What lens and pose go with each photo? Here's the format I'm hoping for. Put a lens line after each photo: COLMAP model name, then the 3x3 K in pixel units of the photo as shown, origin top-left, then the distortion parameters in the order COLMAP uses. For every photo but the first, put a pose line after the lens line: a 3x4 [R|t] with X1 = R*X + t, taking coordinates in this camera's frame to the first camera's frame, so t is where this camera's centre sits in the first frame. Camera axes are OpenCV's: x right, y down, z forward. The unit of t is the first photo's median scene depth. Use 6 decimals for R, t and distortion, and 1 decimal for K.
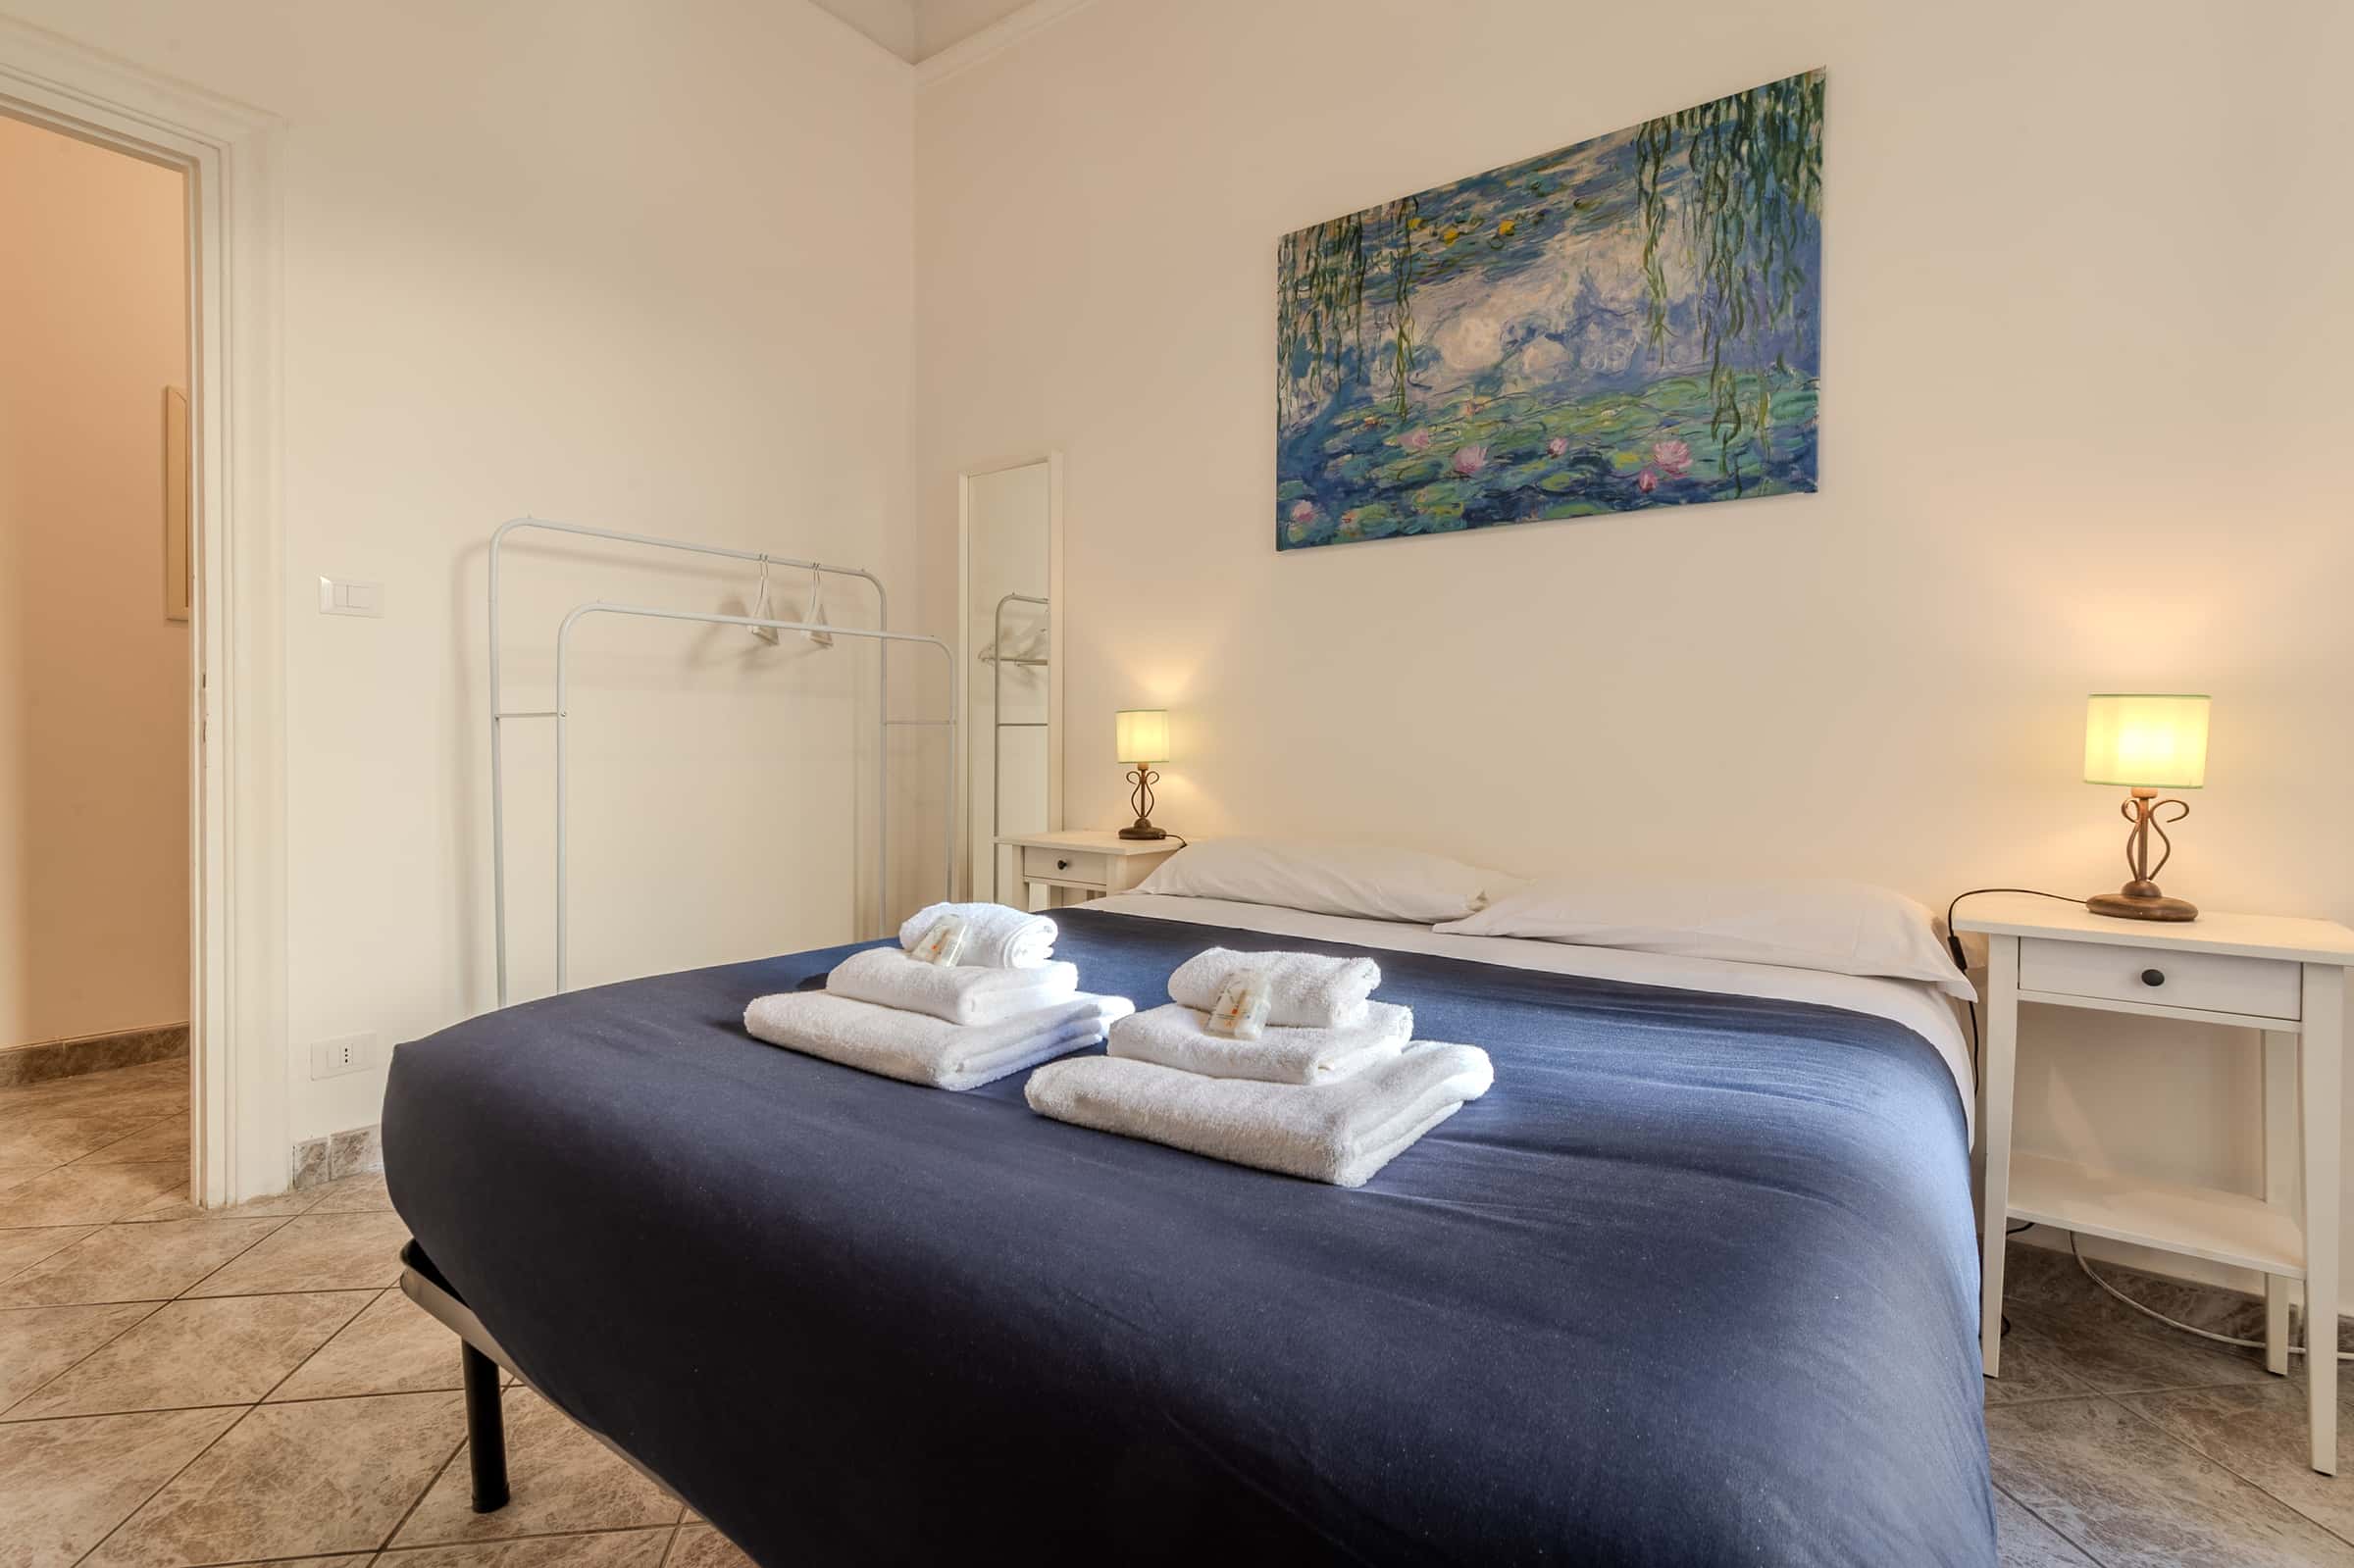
lens RADIAL K [[1103.1, 0, 1174.5], [0, 1103.1, 763.2], [0, 0, 1]] dist [0.009545, -0.004609]
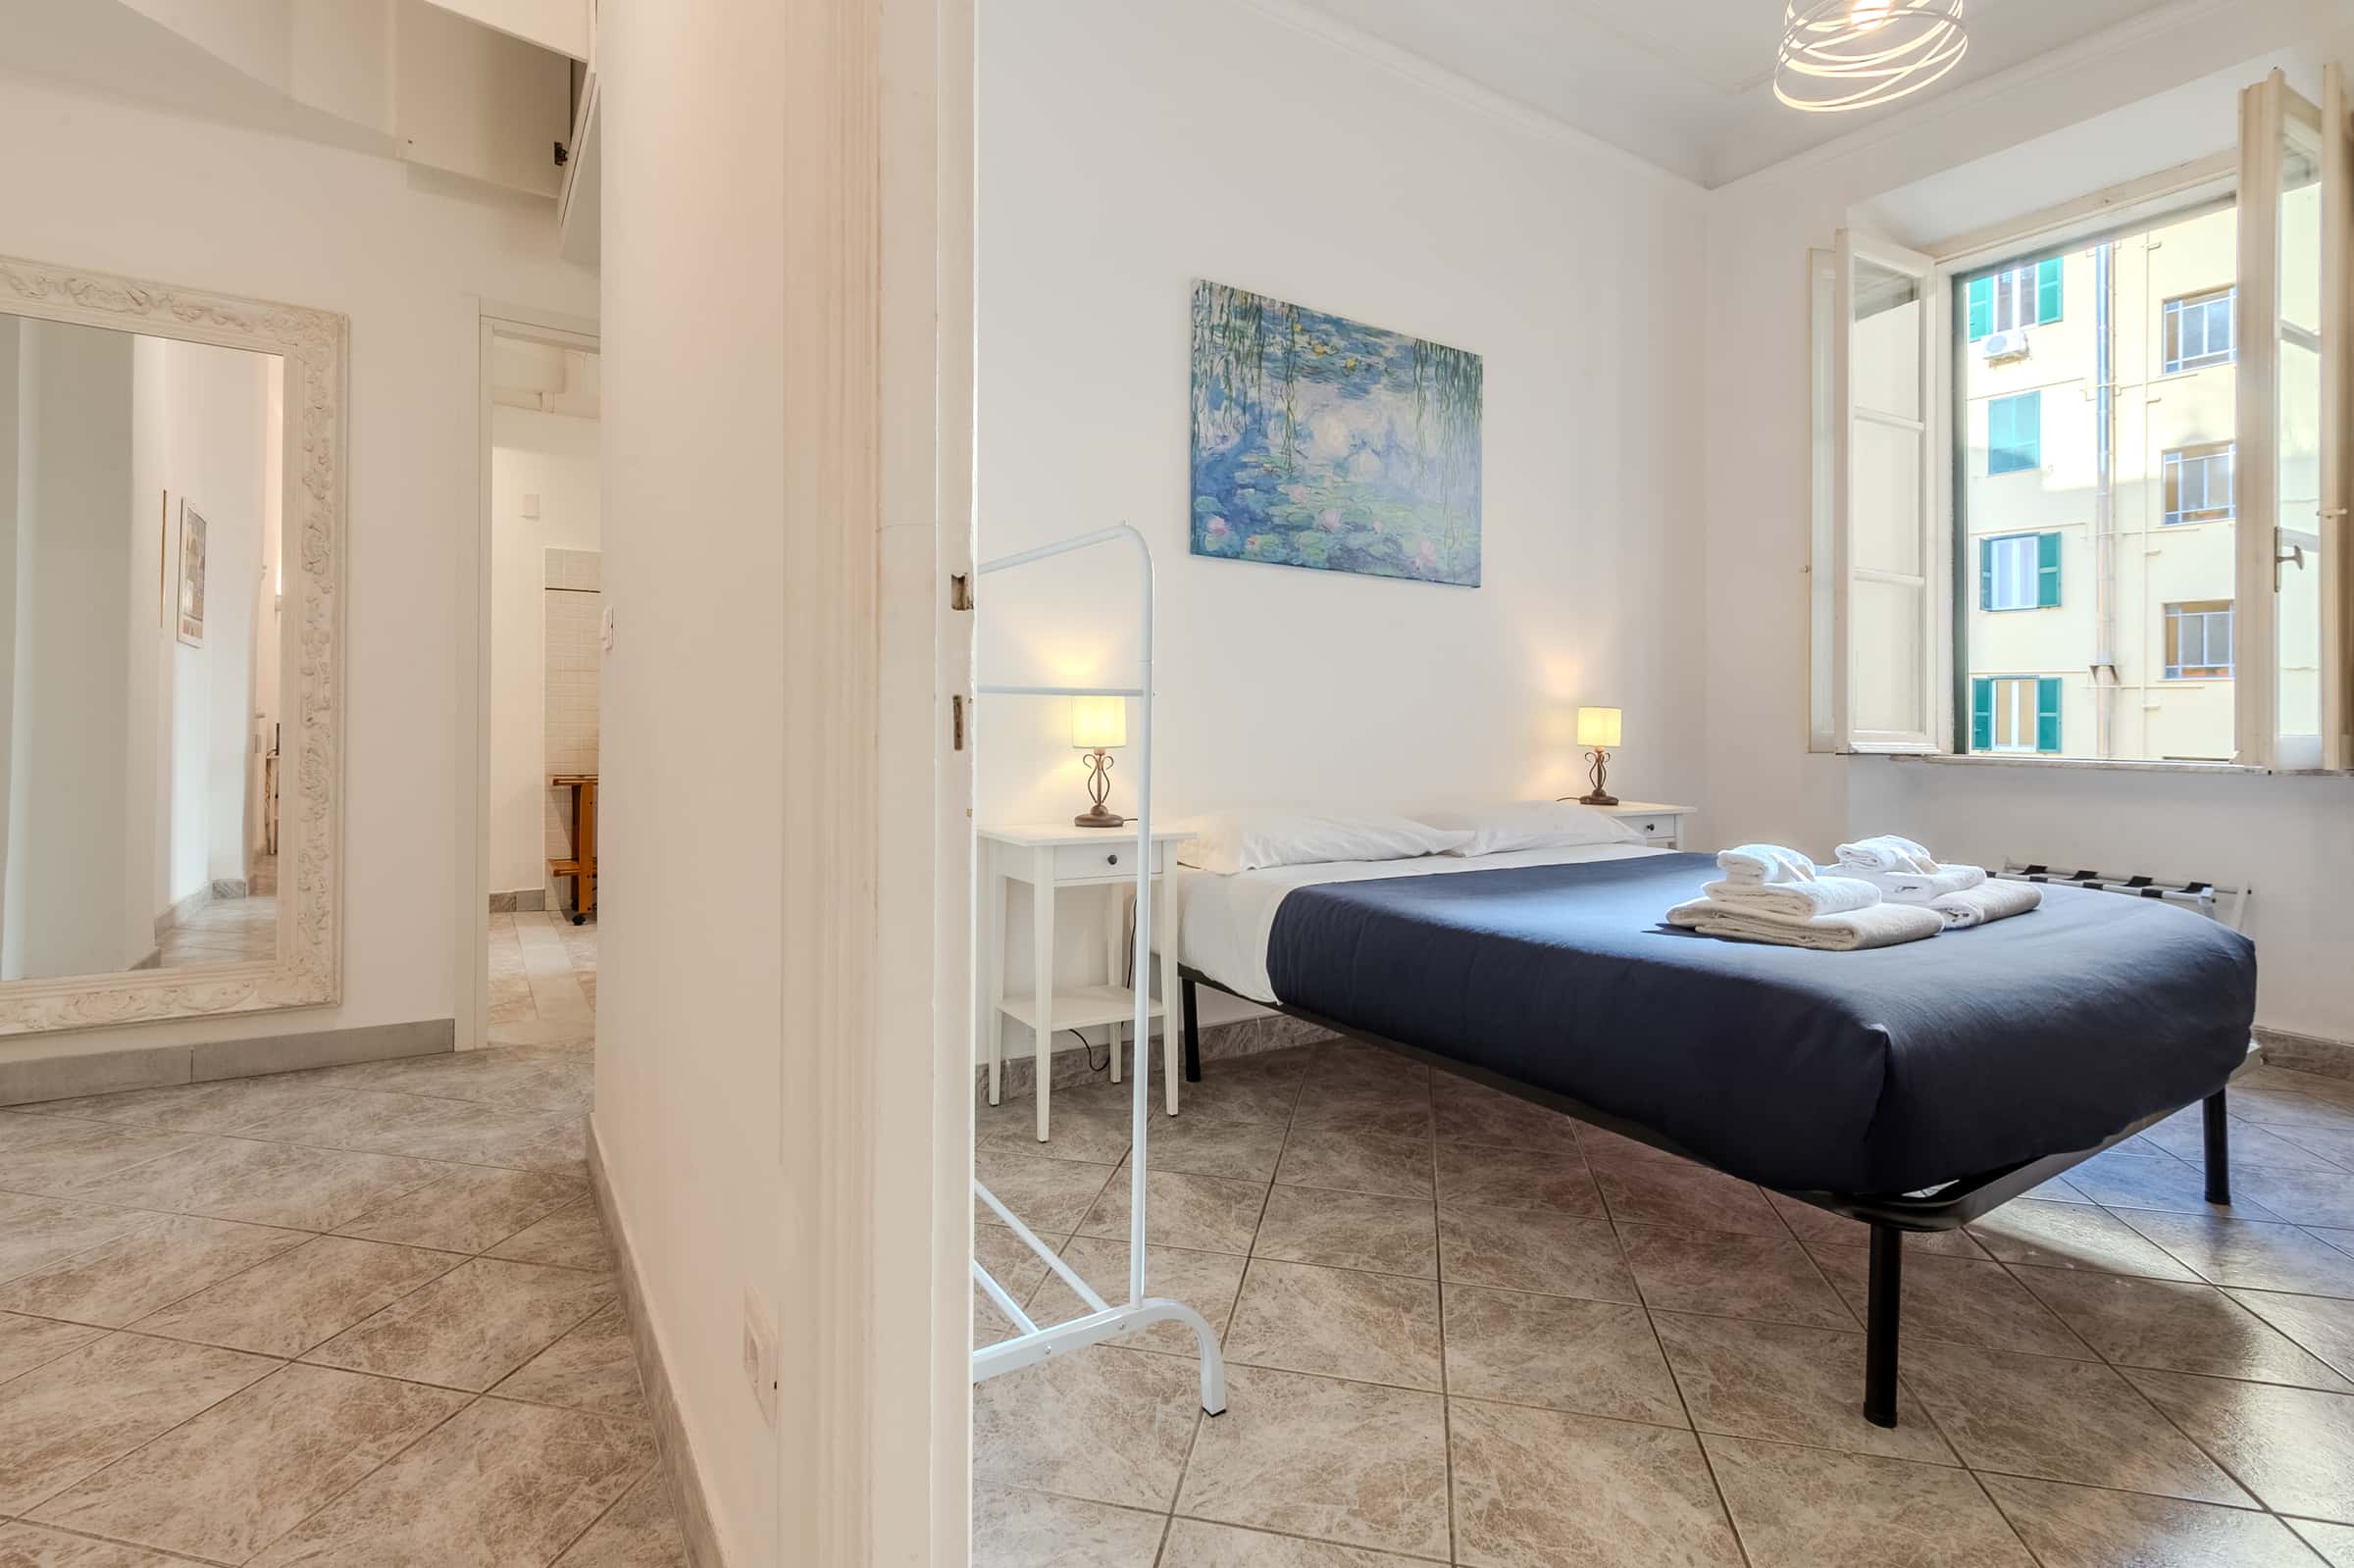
lens RADIAL K [[1103.1, 0, 1161.4], [0, 1103.1, 707.5], [0, 0, 1]] dist [0.009545, -0.004609]
pose [[0.354119, 0.007075, 0.935174, -1.040755], [0.005072, 0.999942, -0.009486, -0.028949], [-0.935187, 0.008102, 0.354062, 0.684600]]
